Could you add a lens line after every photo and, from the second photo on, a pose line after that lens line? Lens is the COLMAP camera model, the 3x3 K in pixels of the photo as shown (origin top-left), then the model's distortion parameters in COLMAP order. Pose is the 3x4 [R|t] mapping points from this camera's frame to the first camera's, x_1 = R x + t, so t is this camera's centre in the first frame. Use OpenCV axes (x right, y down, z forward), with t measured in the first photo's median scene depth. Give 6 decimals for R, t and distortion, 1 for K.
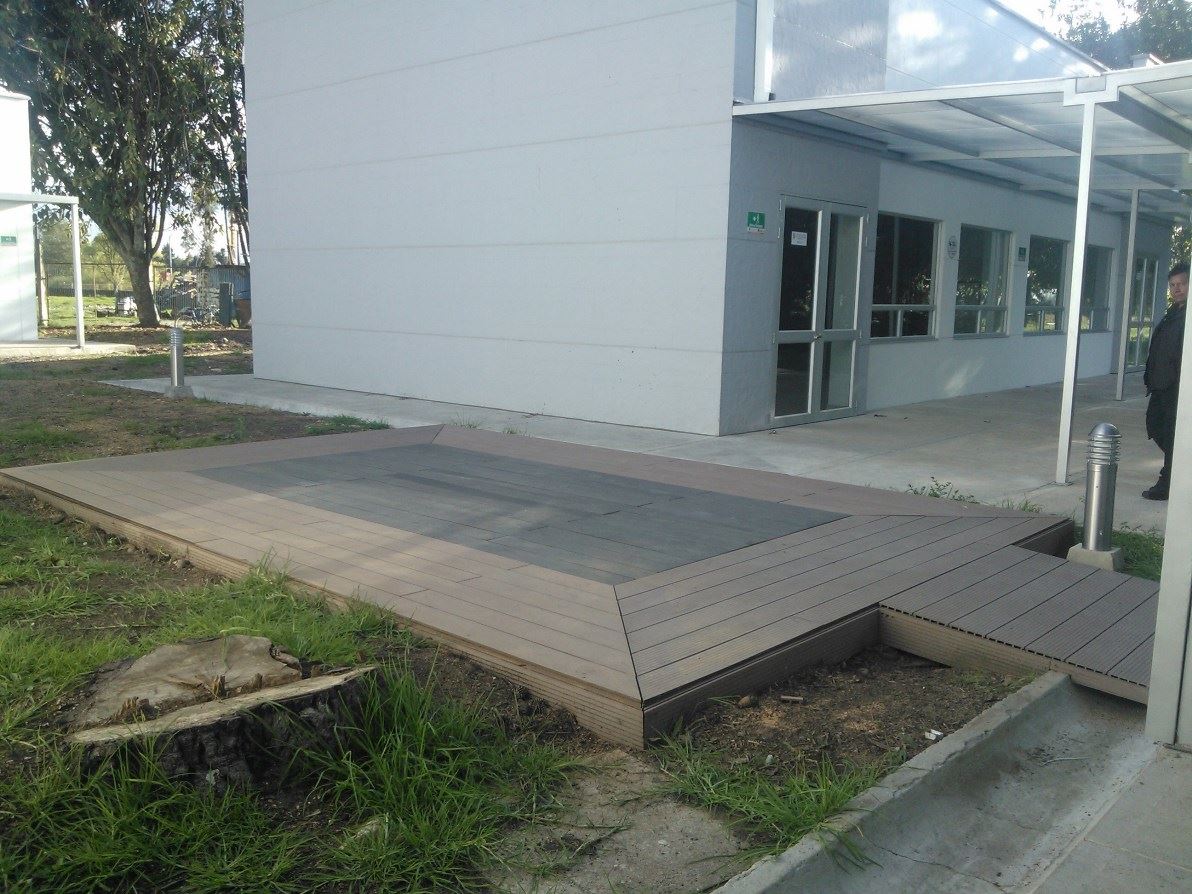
lens RADIAL K [[1023.2, 0, 600.0], [0, 1023.2, 448.7], [0, 0, 1]] dist [0.062036, -0.200317]
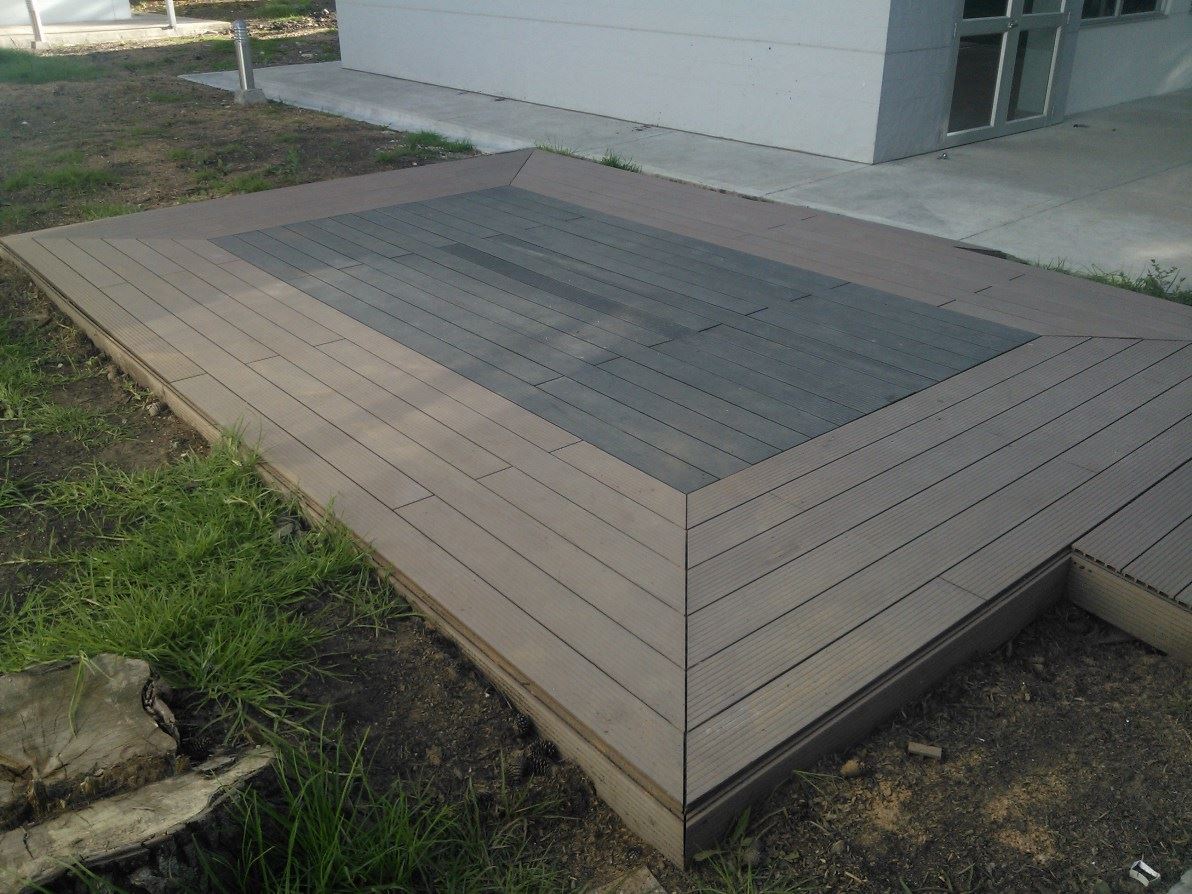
lens RADIAL K [[1023.2, 0, 593.8], [0, 1023.2, 451.1], [0, 0, 1]] dist [0.062036, -0.200317]
pose [[0.989609, 0.043568, -0.137022, 0.040130], [0.002227, 0.948228, 0.317583, -0.108889], [0.143765, -0.314588, 0.938278, 0.284114]]
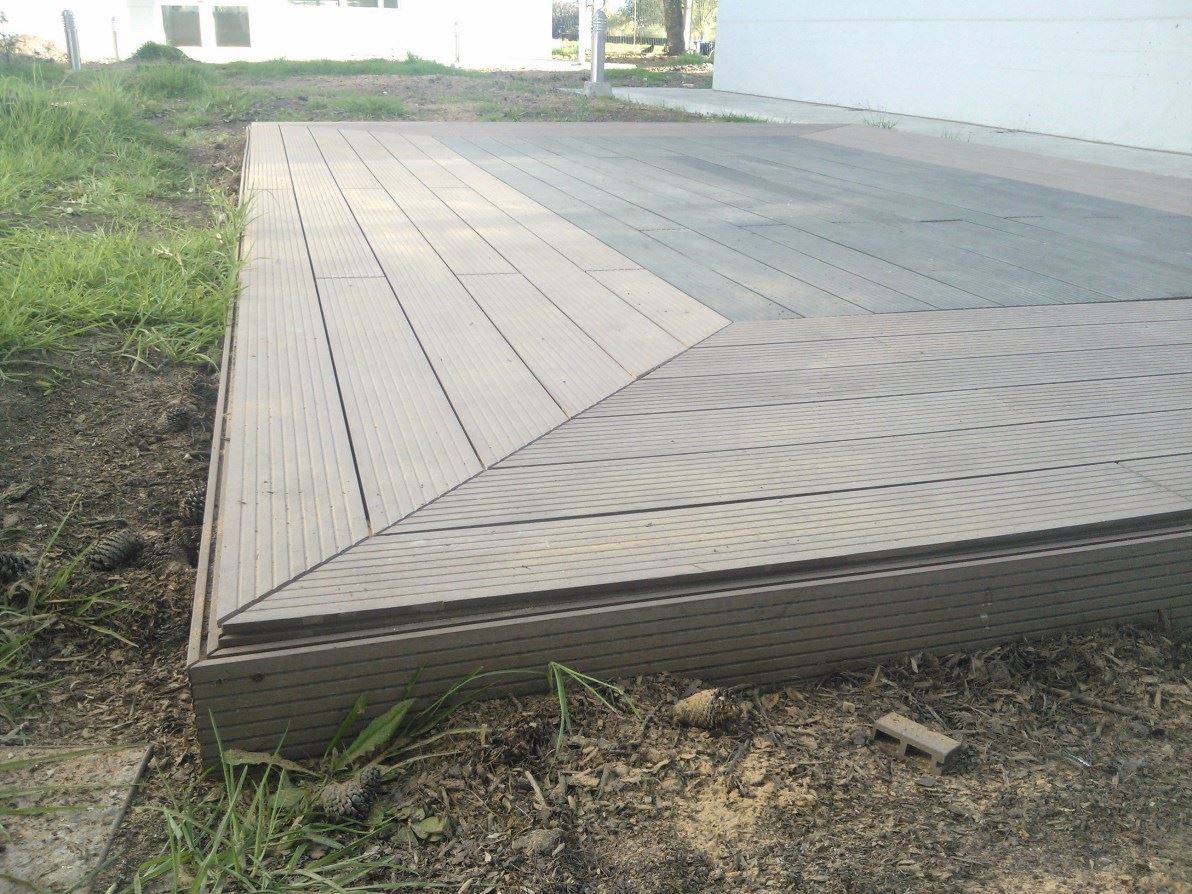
lens RADIAL K [[1023.2, 0, 592.2], [0, 1023.2, 435.9], [0, 0, 1]] dist [0.062036, -0.200317]
pose [[0.851886, 0.186852, -0.489262, 0.164651], [-0.082211, 0.970319, 0.227427, 0.075649], [0.517235, -0.153520, 0.841962, 0.515263]]
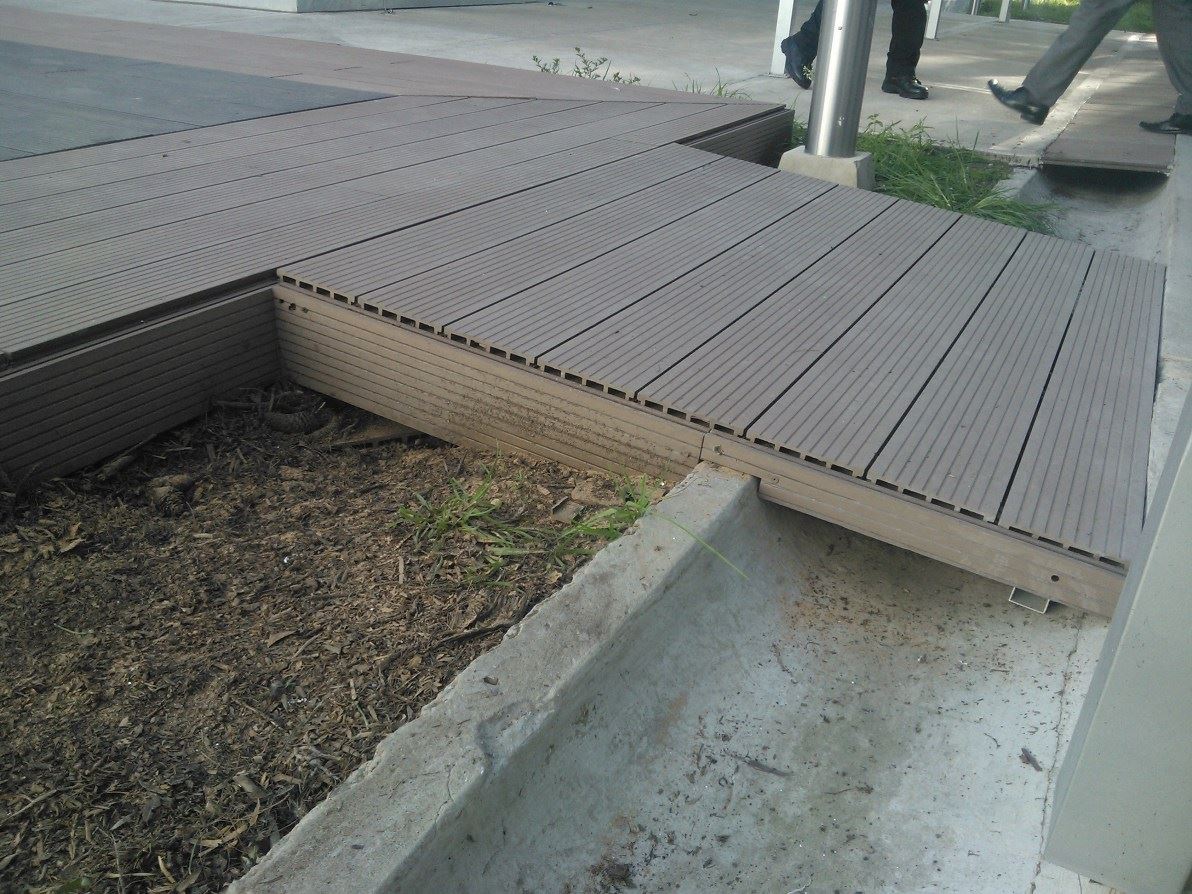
lens RADIAL K [[1023.2, 0, 601.2], [0, 1023.2, 443.3], [0, 0, 1]] dist [0.062036, -0.200317]
pose [[0.967730, -0.071723, 0.241566, 0.247943], [-0.008262, 0.949091, 0.314892, 0.080037], [-0.251854, -0.306726, 0.917872, 0.534858]]
